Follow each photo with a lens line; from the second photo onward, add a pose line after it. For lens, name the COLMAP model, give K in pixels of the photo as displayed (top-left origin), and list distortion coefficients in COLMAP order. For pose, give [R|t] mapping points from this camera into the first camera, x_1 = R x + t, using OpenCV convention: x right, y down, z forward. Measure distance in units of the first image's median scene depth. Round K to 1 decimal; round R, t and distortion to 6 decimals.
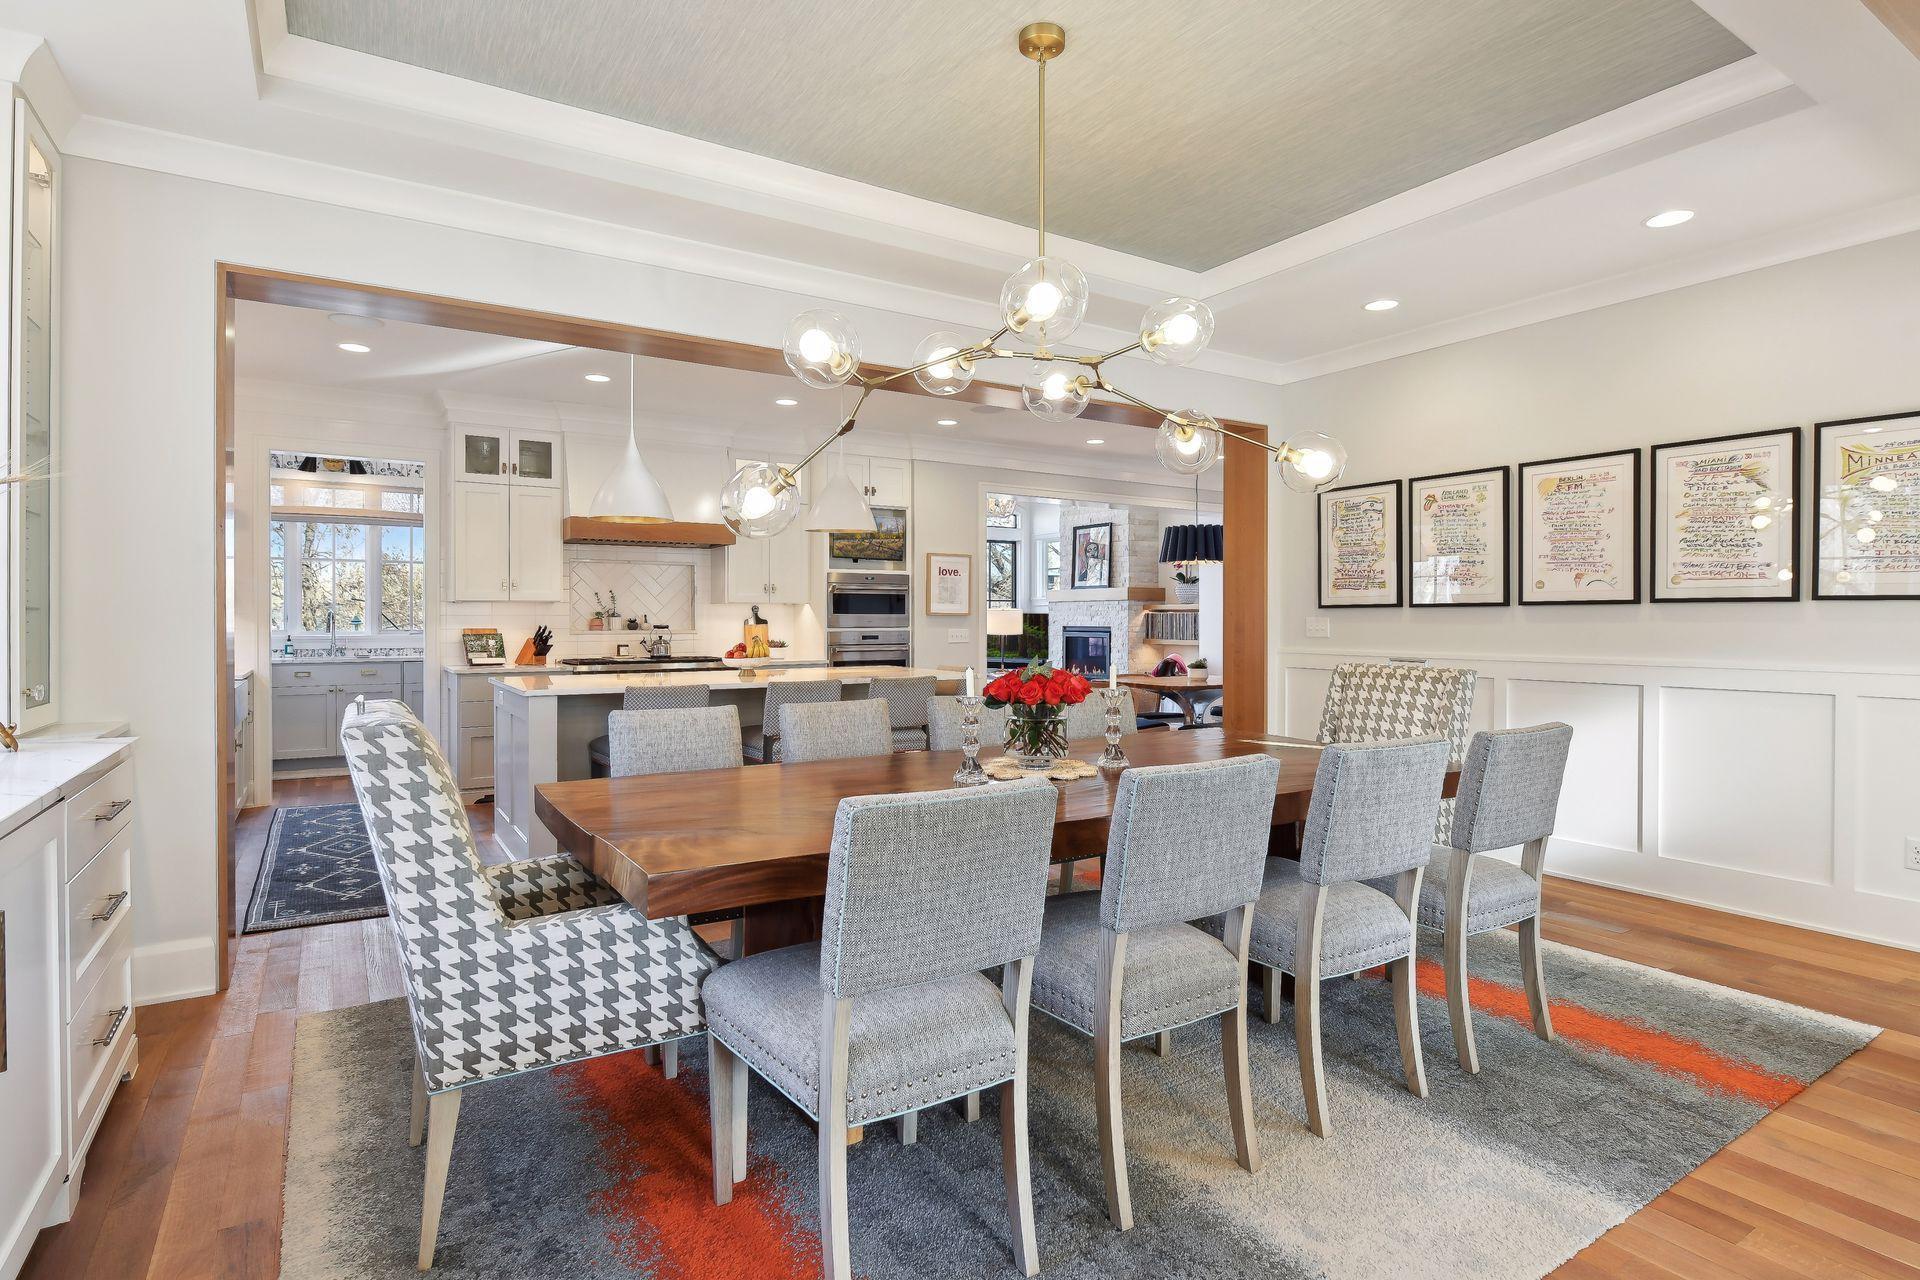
lens RADIAL K [[1003.4, 0, 970.1], [0, 1003.4, 622.7], [0, 0, 1]] dist [-0.021631, -0.000069]
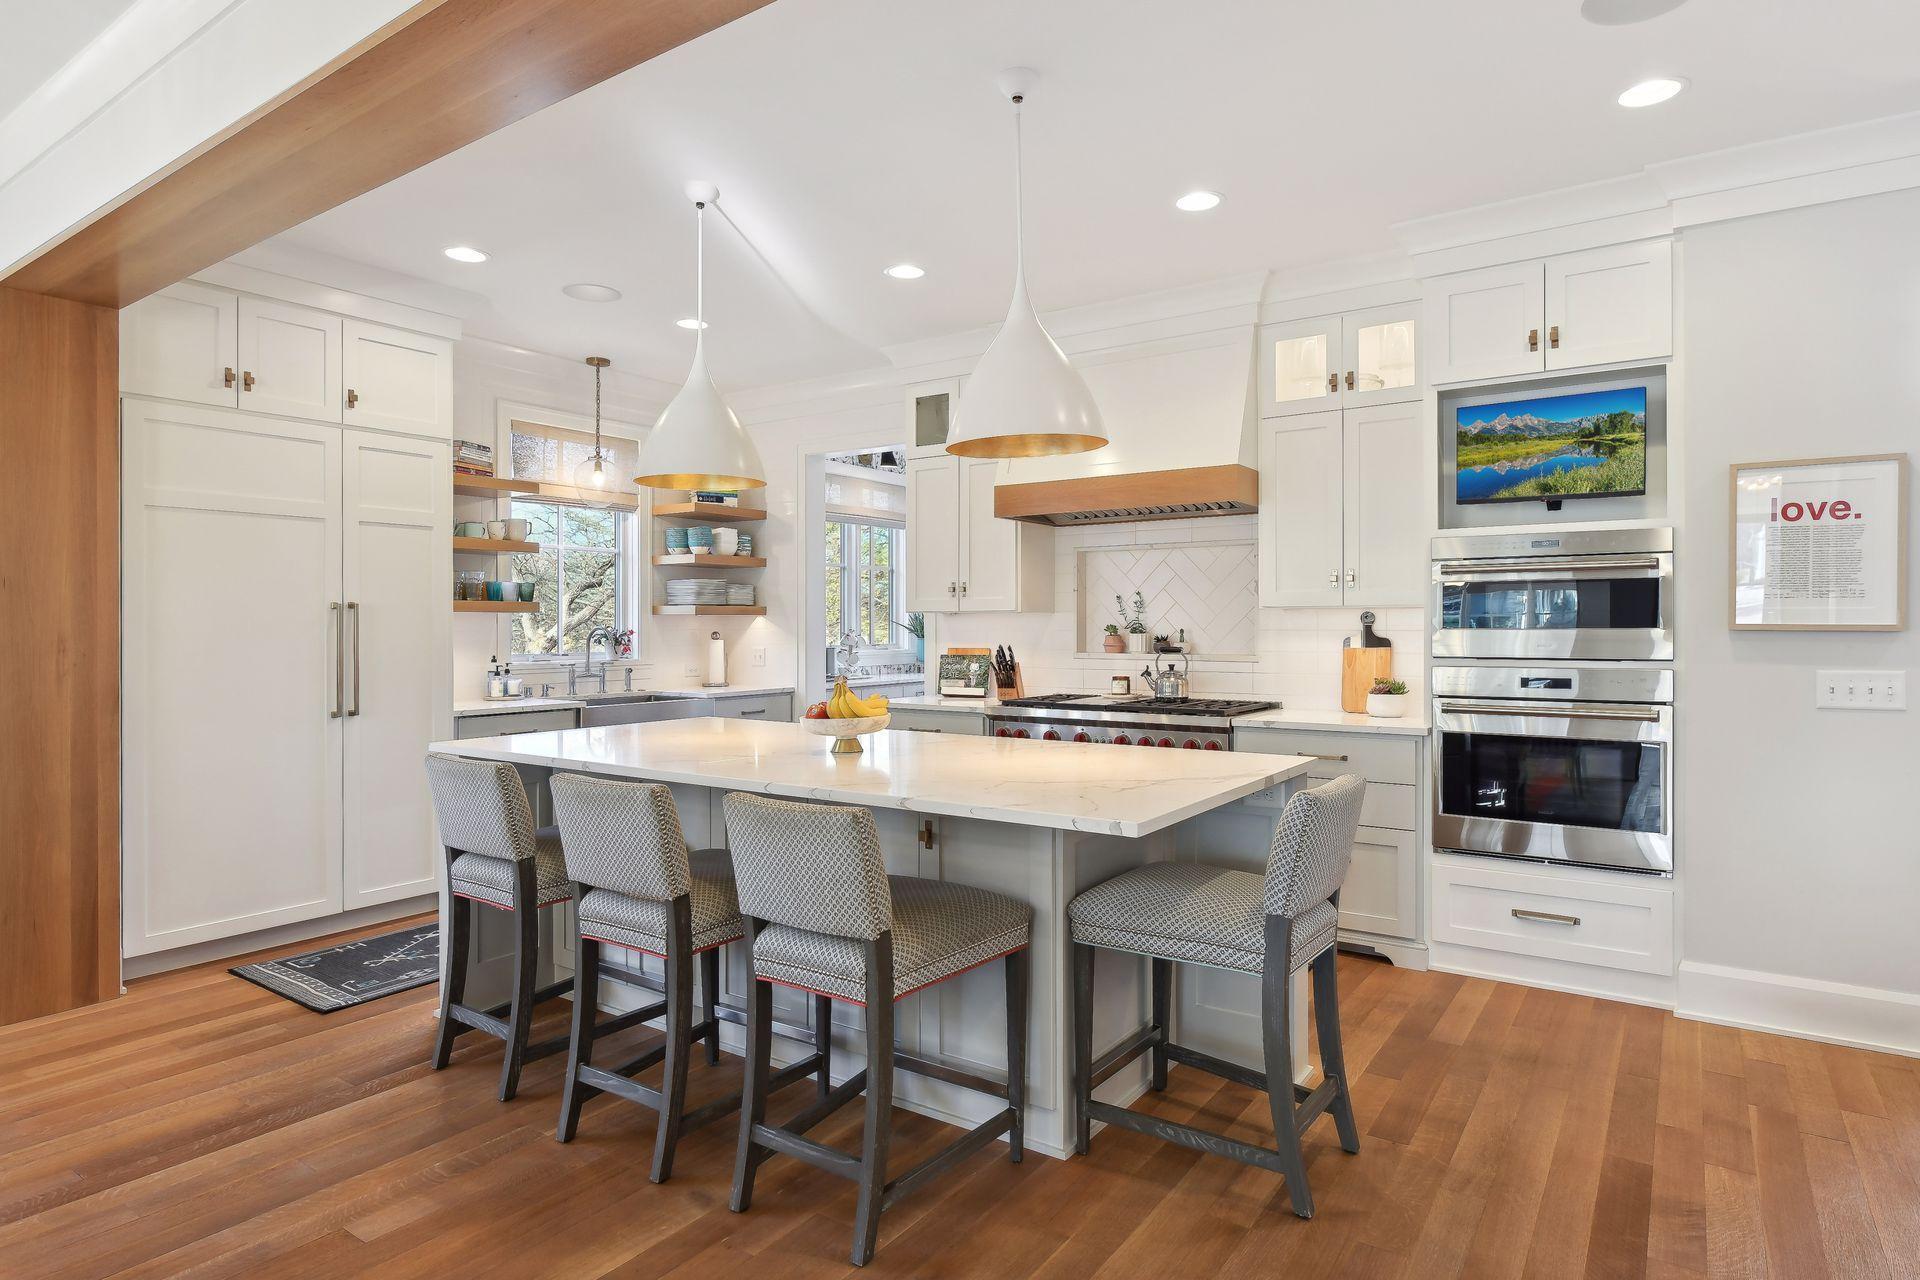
lens RADIAL K [[1057.8, 0, 960.6], [0, 1057.8, 626.4], [0, 0, 1]] dist [-0.001119, -0.000390]
pose [[0.383659, -0.000310, -0.923475, 0.210780], [-0.000495, 1.000000, -0.000541, -0.008543], [0.923475, 0.000665, 0.383658, 0.573711]]
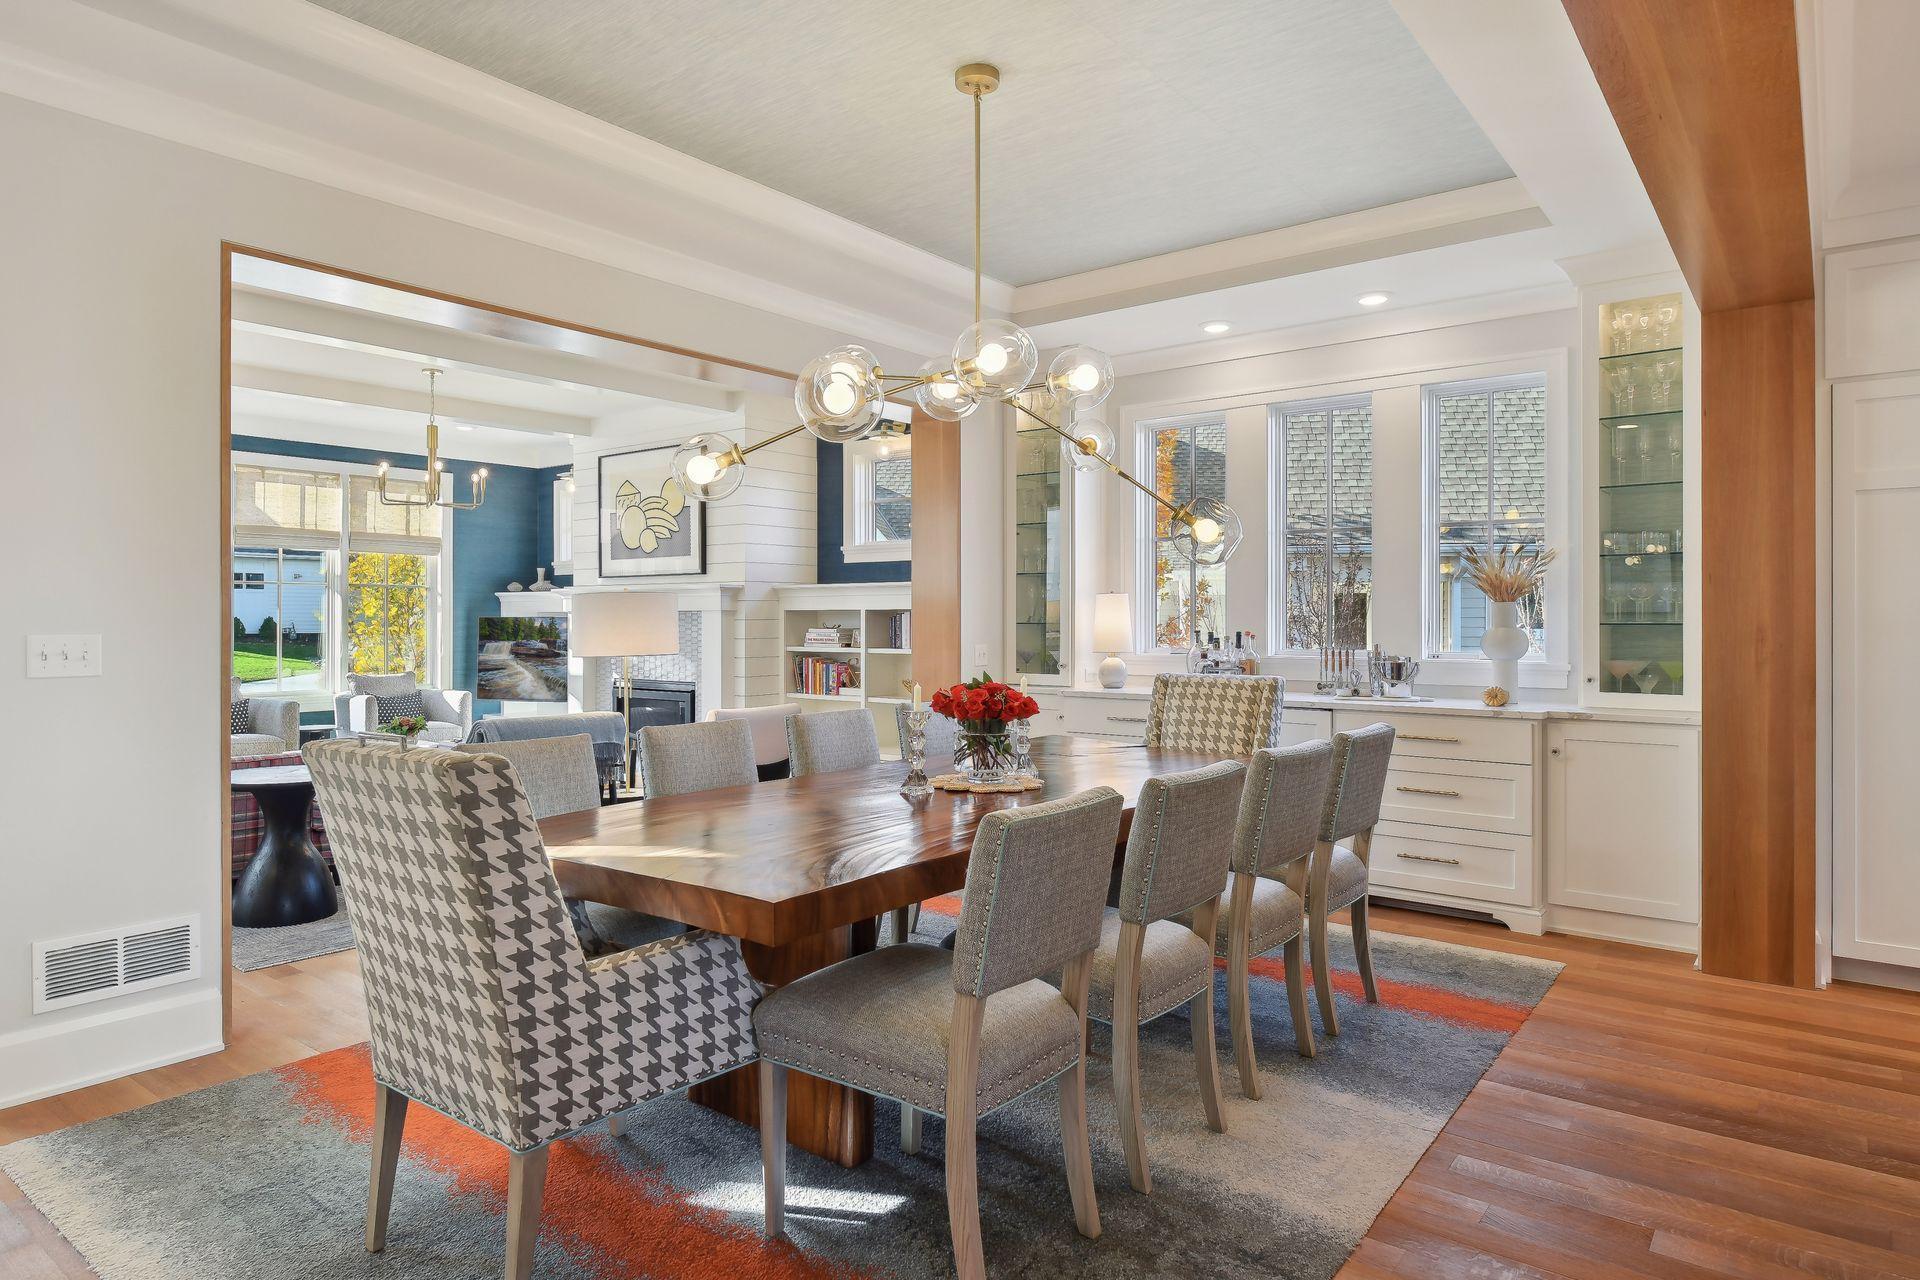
lens RADIAL K [[1127.8, 0, 959.5], [0, 1127.8, 613.8], [0, 0, 1]] dist [-0.001452, -0.000868]
pose [[-0.942474, -0.000074, -0.334279, 0.162142], [-0.000026, 1.000000, -0.000149, -0.009811], [0.334279, -0.000132, -0.942474, 0.734311]]
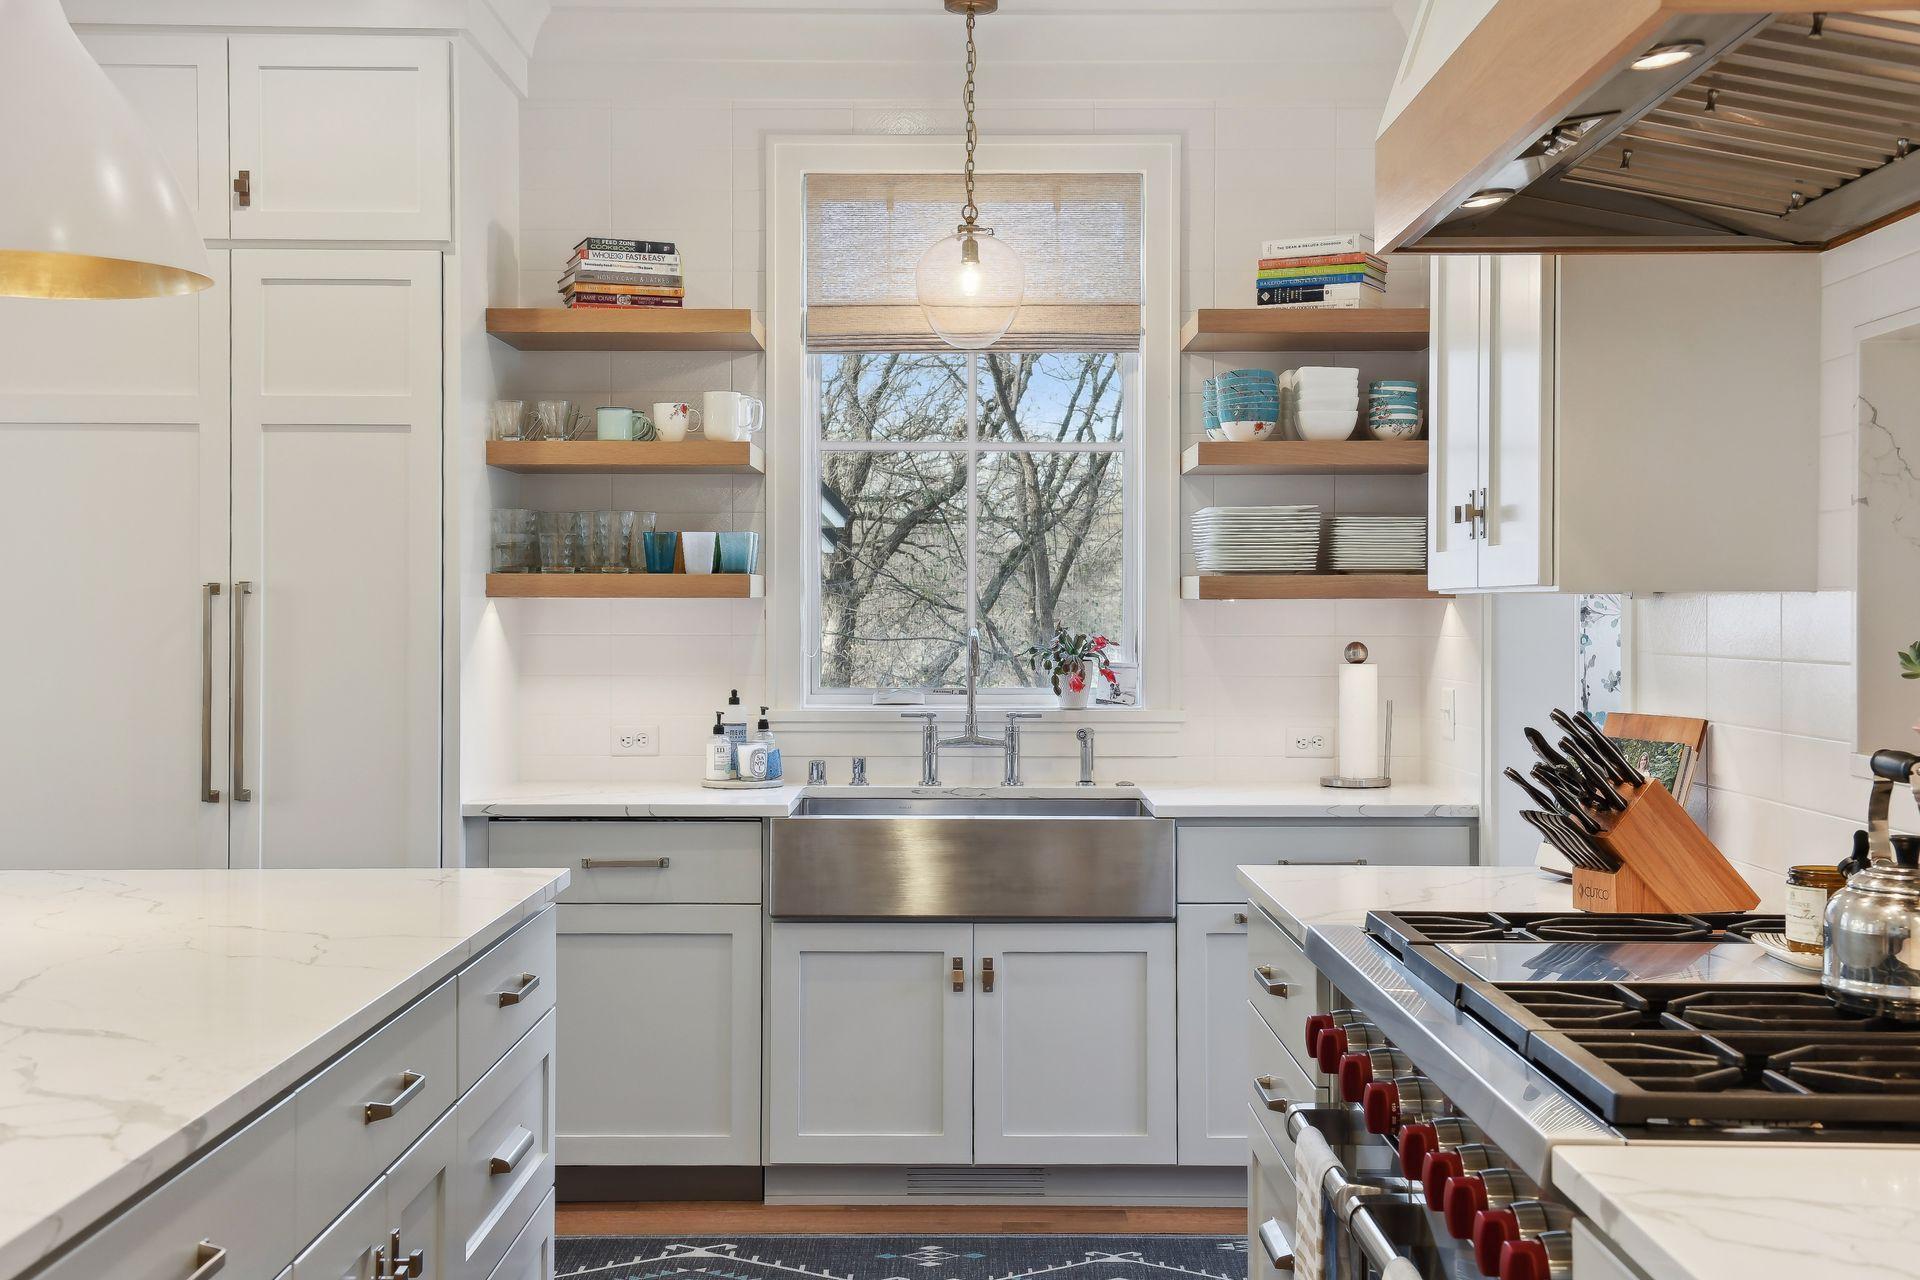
lens RADIAL K [[2129.2, 0, 960.0], [0, 2129.2, 640.0], [0, 0, 1]] dist [0.011058, 0.014916]
pose [[-0.539902, 0.007311, -0.841696, -0.020253], [-0.003003, 0.999939, 0.010611, -0.011765], [0.841722, 0.008256, -0.539847, 0.938326]]
